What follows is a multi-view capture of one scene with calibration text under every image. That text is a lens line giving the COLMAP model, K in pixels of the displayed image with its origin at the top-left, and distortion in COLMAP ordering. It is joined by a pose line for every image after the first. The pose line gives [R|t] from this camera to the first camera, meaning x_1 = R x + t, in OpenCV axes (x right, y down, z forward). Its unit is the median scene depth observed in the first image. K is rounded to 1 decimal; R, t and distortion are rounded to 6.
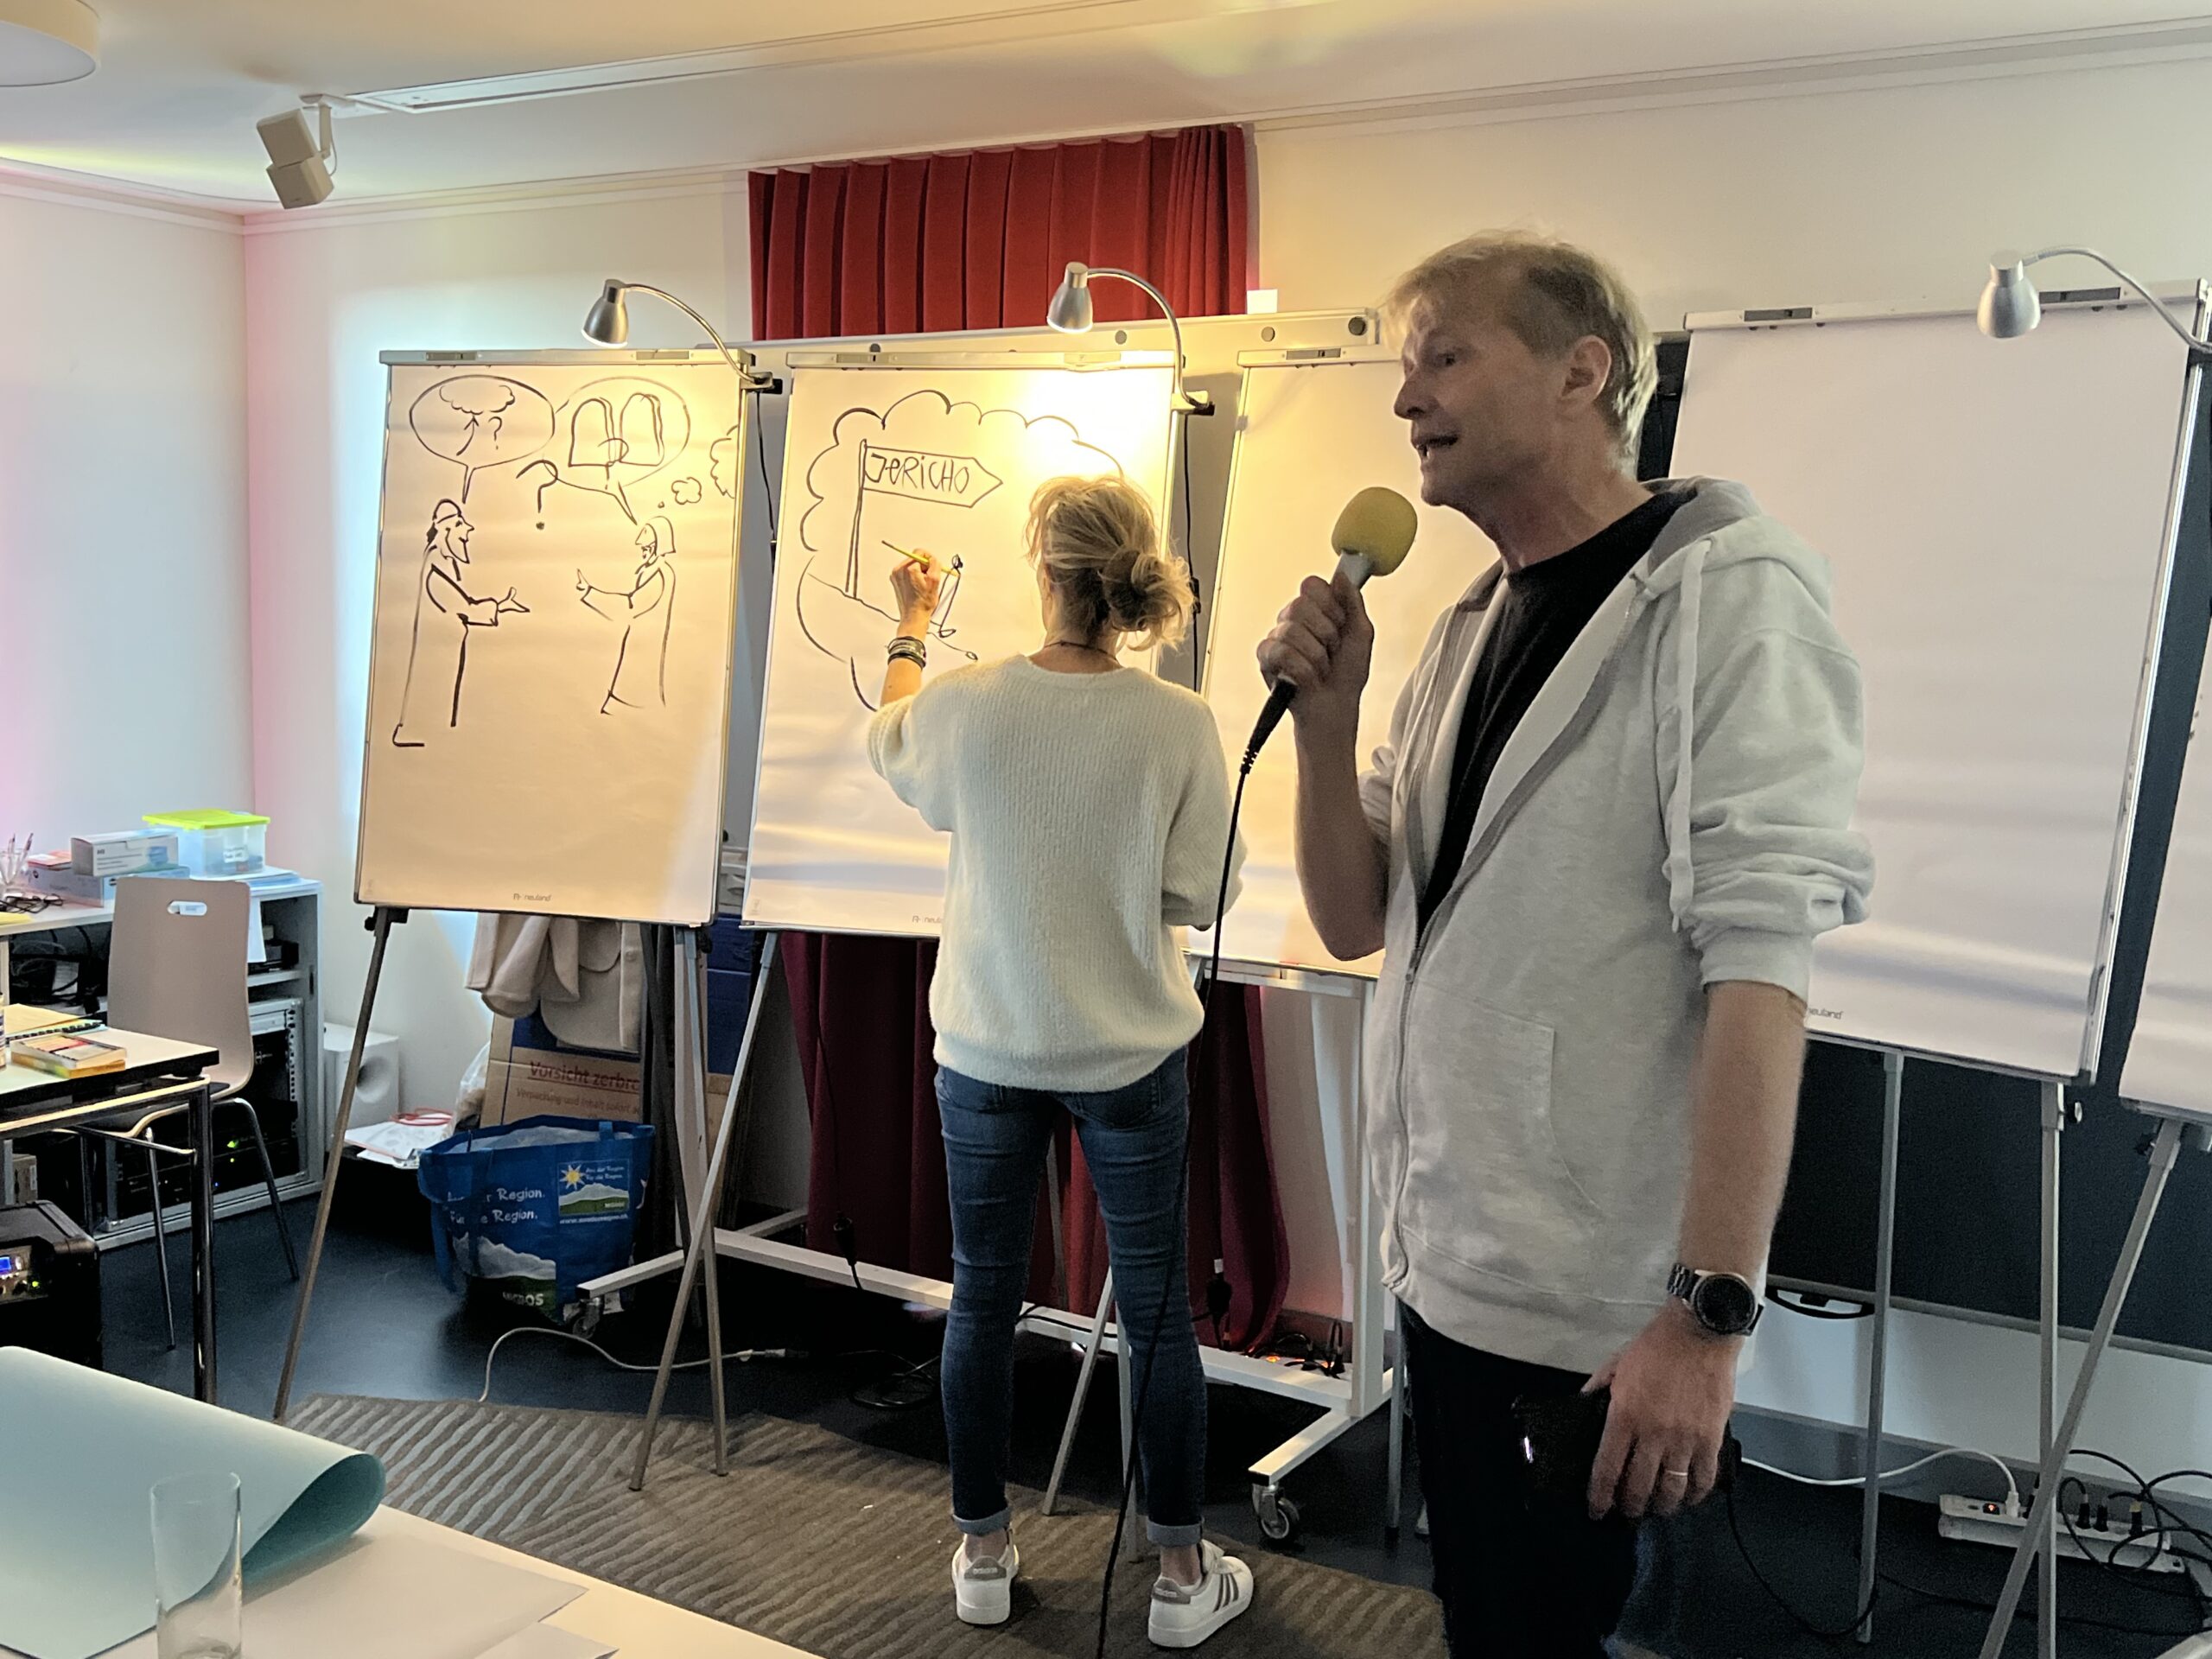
lens RADIAL K [[2217.3, 0, 1106.0], [0, 2217.3, 829.5], [0, 0, 1]] dist [0.128802, -0.382488]
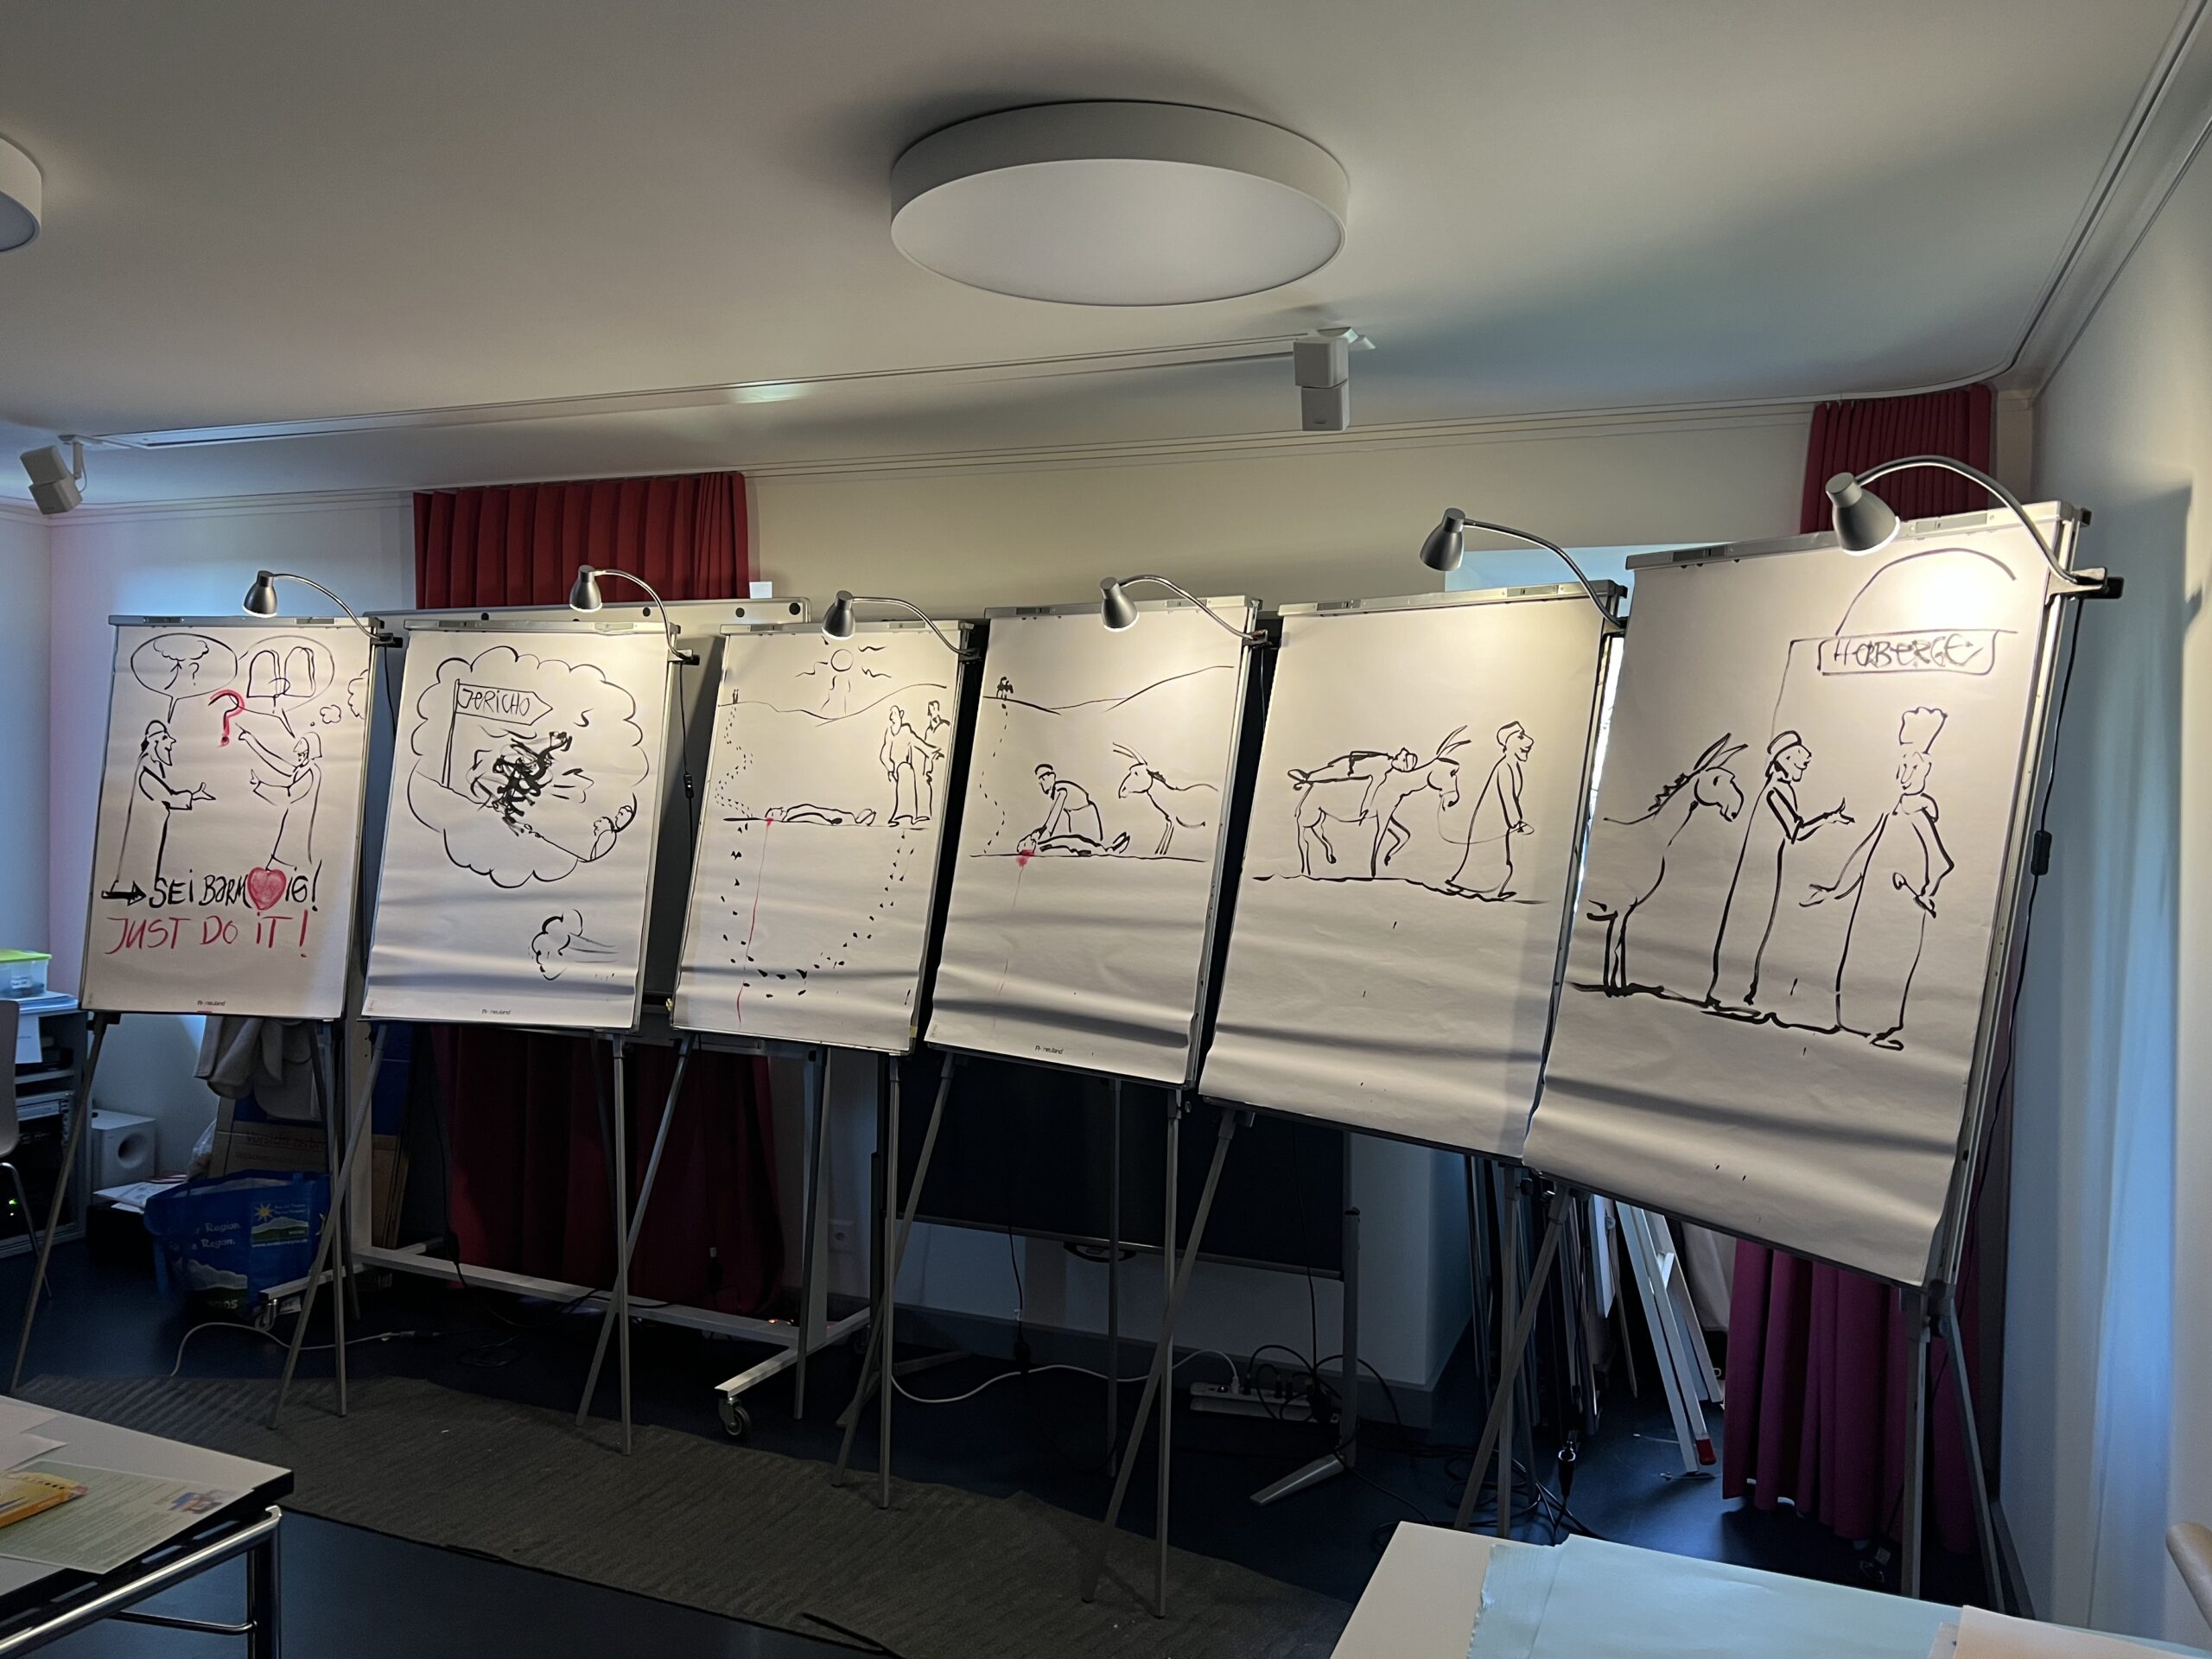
lens RADIAL K [[1706.5, 0, 1106.0], [0, 1706.5, 829.5], [0, 0, 1]] dist [0.003868, -0.003063]
pose [[0.990109, -0.007257, 0.140112, 0.145237], [0.018430, 0.996735, -0.078607, 0.016180], [-0.139084, 0.080412, 0.987010, -0.136821]]
